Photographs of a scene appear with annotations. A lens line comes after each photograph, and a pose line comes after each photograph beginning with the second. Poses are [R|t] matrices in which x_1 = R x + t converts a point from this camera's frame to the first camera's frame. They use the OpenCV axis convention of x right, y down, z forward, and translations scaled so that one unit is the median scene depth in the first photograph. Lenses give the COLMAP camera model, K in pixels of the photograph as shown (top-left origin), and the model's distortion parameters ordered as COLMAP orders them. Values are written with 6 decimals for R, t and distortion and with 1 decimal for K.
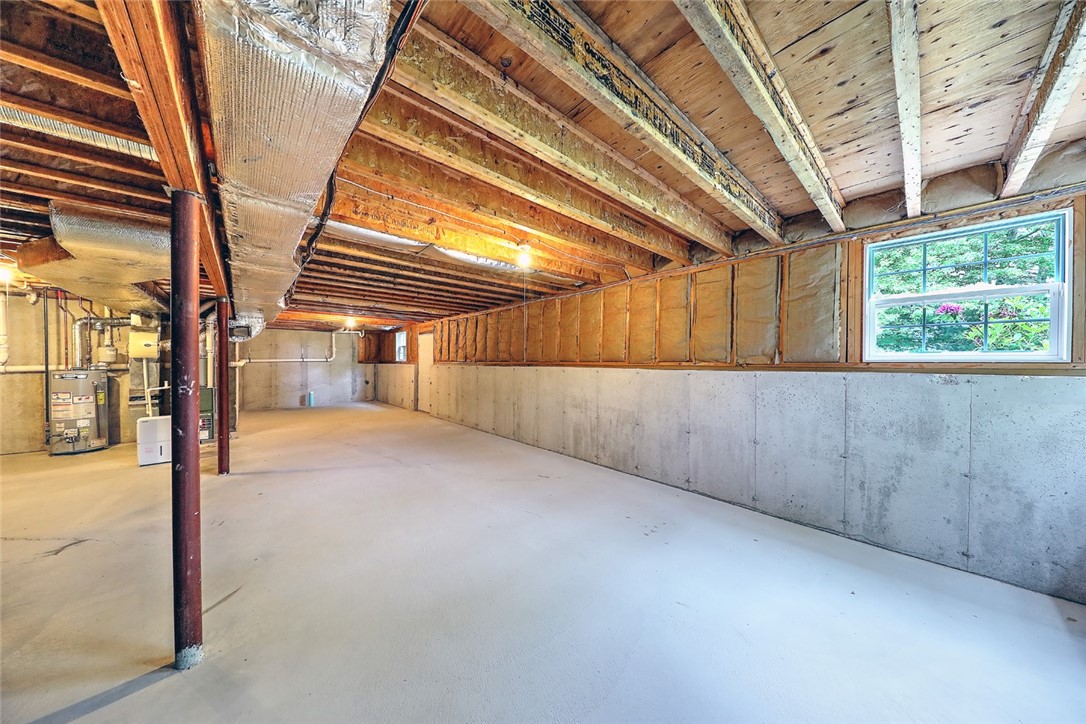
lens RADIAL K [[338.7, 0, 543.0], [0, 338.7, 362.0], [0, 0, 1]] dist [-0.000026, -0.000001]
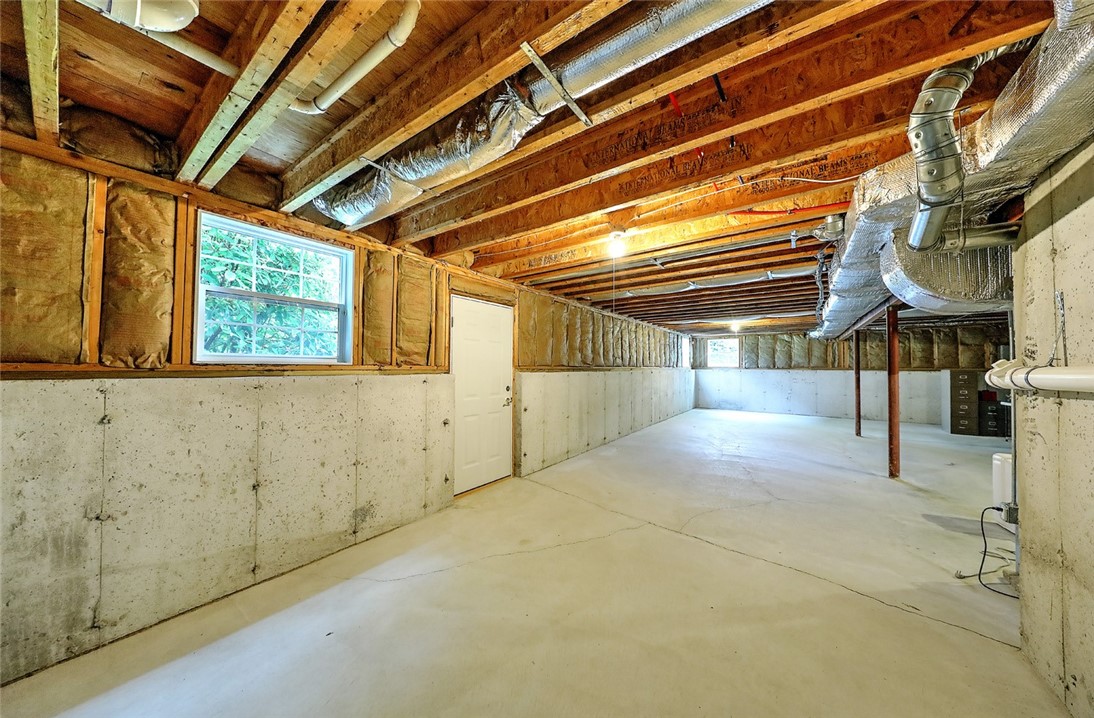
lens RADIAL K [[360.1, 0, 547.0], [0, 360.1, 359.0], [0, 0, 1]] dist [-0.000063, -0.000016]
pose [[-0.219948, 0.012145, 0.975436, -0.628647], [-0.000631, 0.999921, -0.012592, -0.005509], [-0.975511, -0.003385, -0.219923, 0.789828]]
